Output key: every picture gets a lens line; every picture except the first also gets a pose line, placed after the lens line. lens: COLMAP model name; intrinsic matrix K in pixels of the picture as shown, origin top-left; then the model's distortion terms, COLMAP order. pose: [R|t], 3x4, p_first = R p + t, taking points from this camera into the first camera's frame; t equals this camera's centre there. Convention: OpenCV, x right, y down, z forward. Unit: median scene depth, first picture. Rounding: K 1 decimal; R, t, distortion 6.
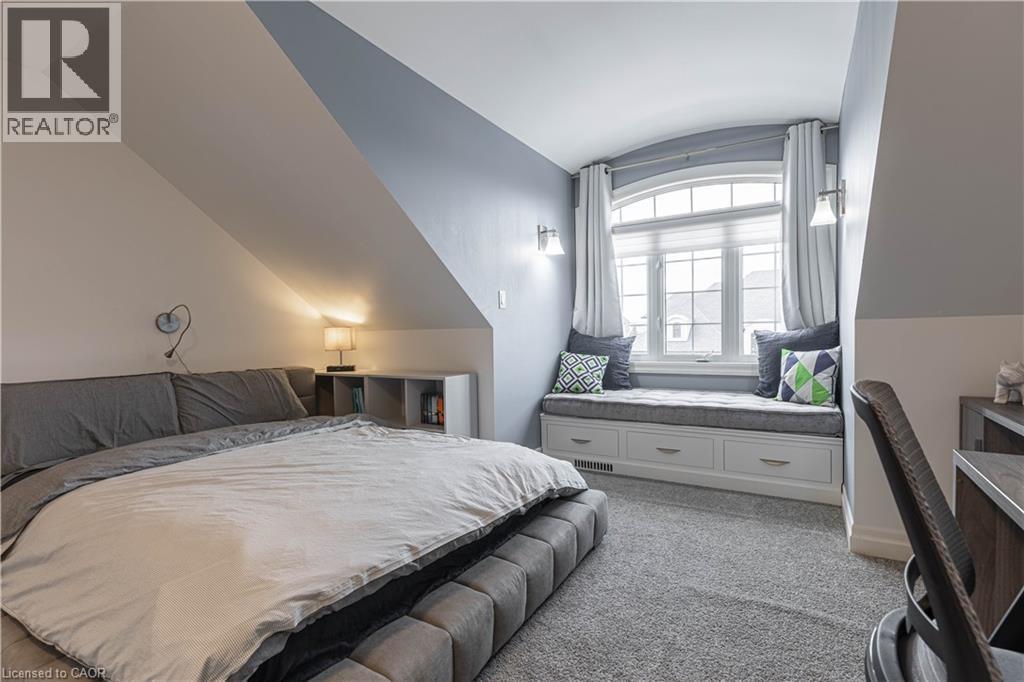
lens RADIAL K [[480.1, 0, 512.0], [0, 480.1, 341.0], [0, 0, 1]] dist [0.001756, 0.000162]
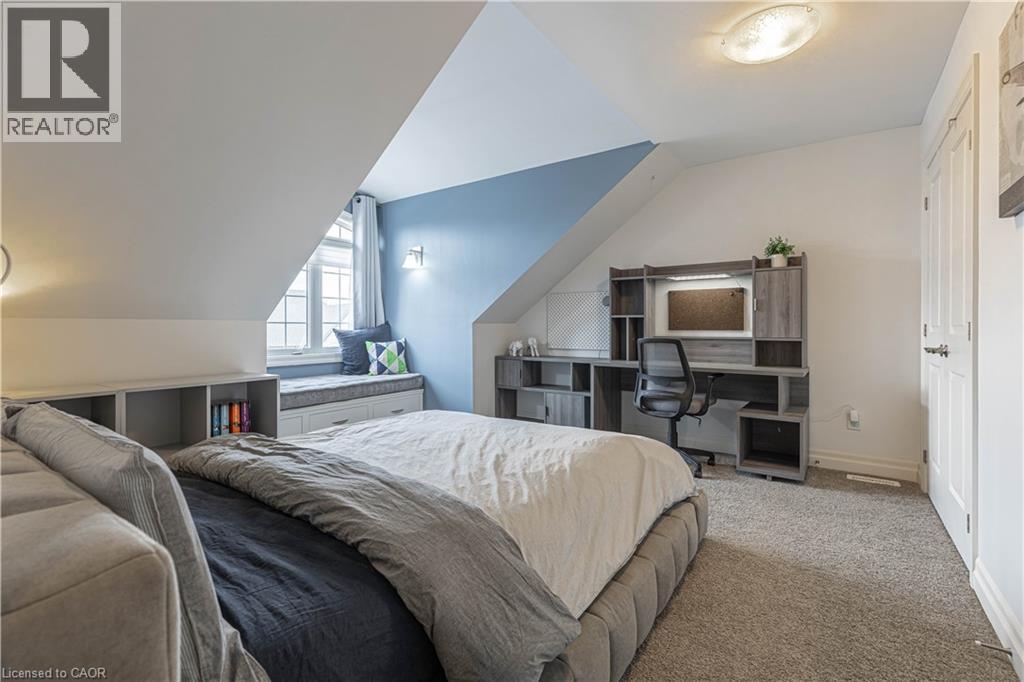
lens RADIAL K [[462.1, 0, 511.9], [0, 462.1, 328.3], [0, 0, 1]] dist [0.000662, 0.000097]
pose [[0.051208, 0.017525, 0.998534, -0.862866], [0.013609, 0.999741, -0.018244, 0.008508], [-0.998595, 0.014523, 0.050956, 0.469682]]
